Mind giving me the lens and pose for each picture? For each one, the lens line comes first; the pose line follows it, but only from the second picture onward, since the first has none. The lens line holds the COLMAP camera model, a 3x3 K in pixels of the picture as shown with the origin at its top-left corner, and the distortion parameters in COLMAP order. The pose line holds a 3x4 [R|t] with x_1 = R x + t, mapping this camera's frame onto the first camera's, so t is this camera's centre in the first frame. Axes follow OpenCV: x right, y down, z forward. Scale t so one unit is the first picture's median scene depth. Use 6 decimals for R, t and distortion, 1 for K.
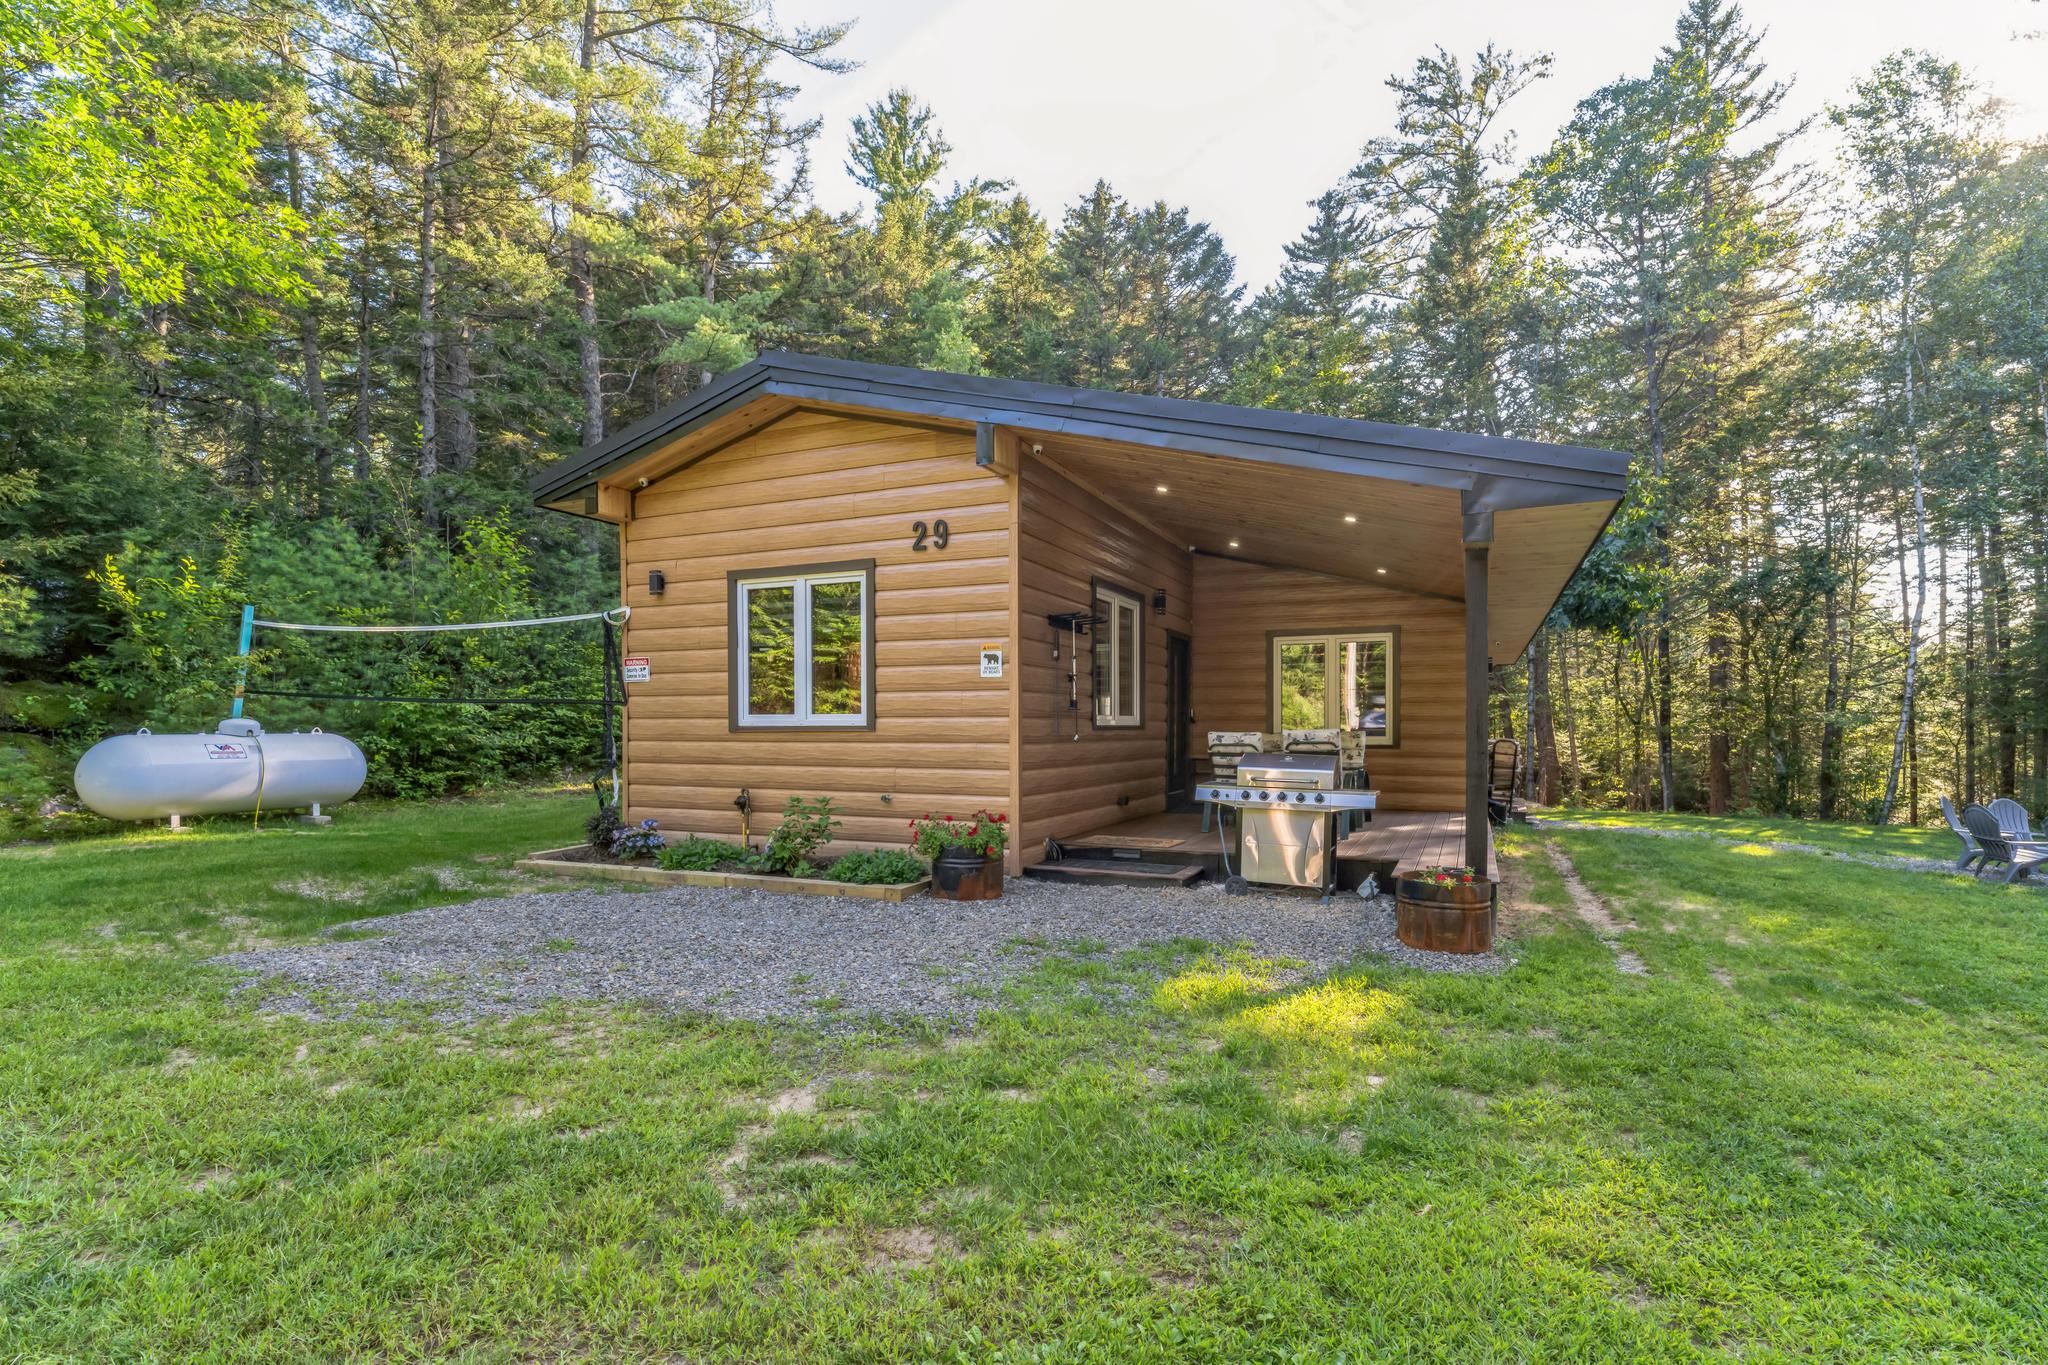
lens RADIAL K [[971.8, 0, 1023.0], [0, 971.8, 710.4], [0, 0, 1]] dist [0.001480, 0.000252]
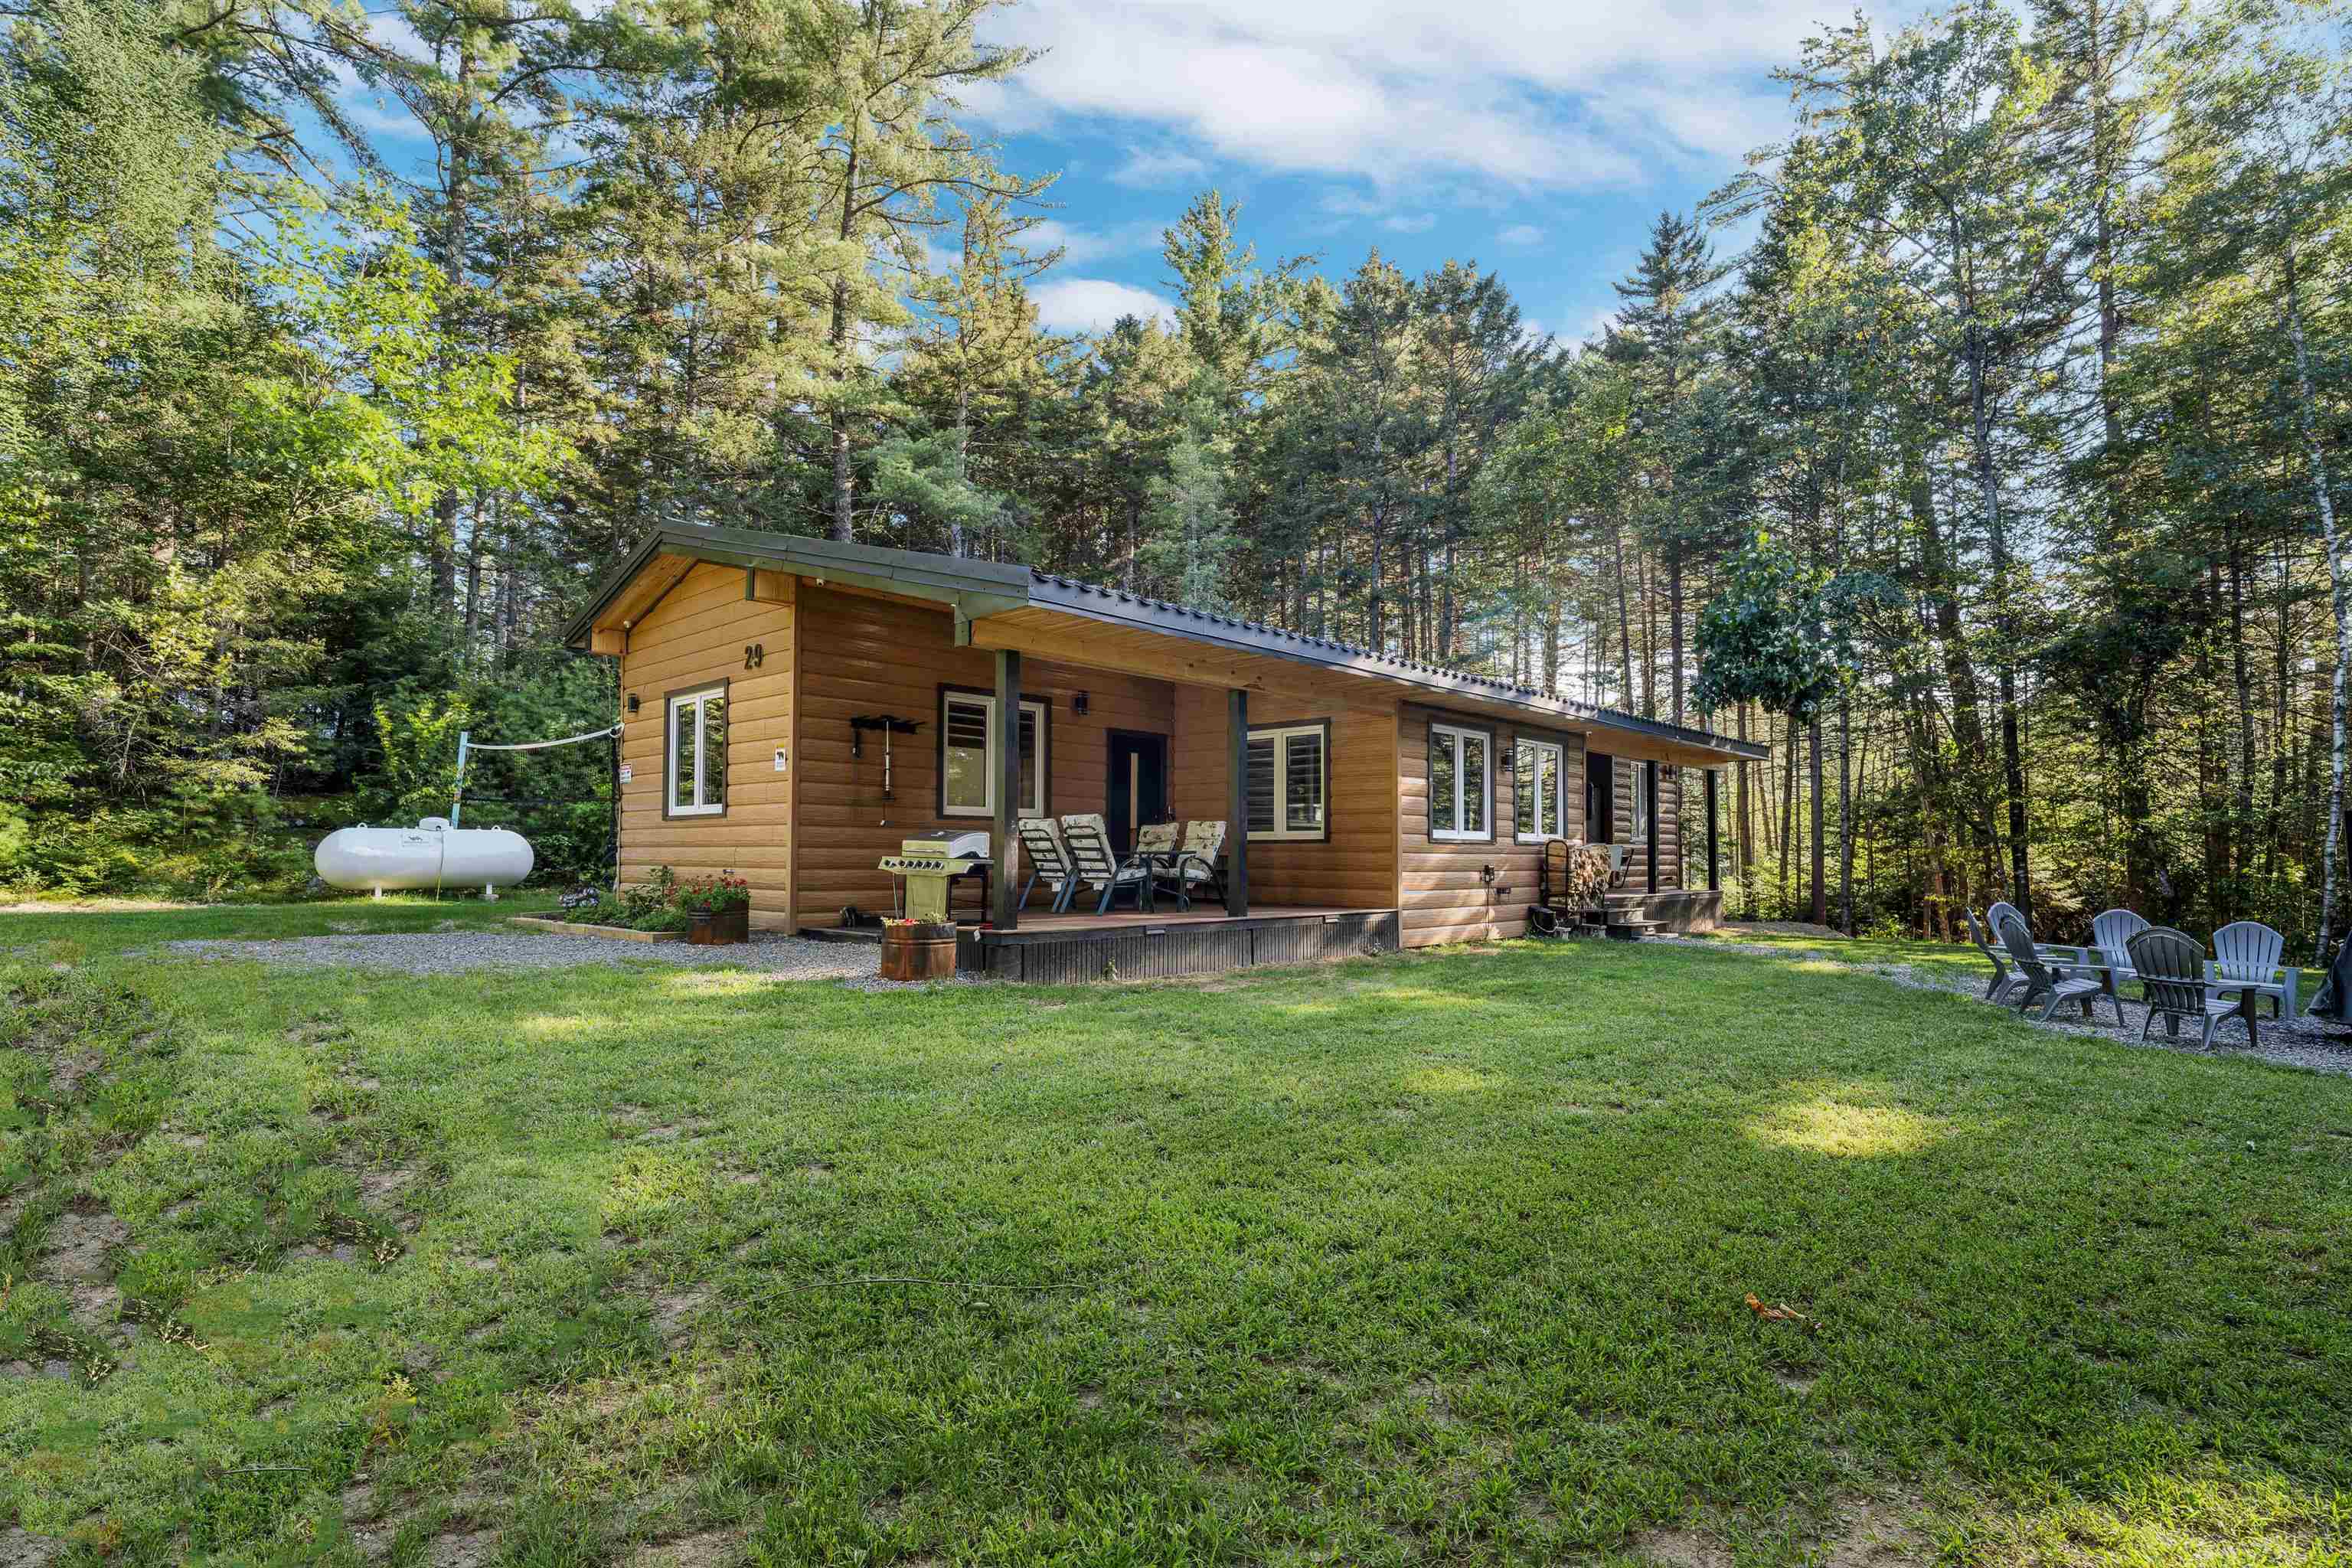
lens RADIAL K [[1109.9, 0, 1173.7], [0, 1109.9, 749.8], [0, 0, 1]] dist [-0.009392, 0.000189]
pose [[0.950384, -0.026893, -0.309914, 0.659466], [0.004928, 0.997433, -0.071440, 0.031520], [0.311039, 0.066368, 0.948077, -0.123264]]
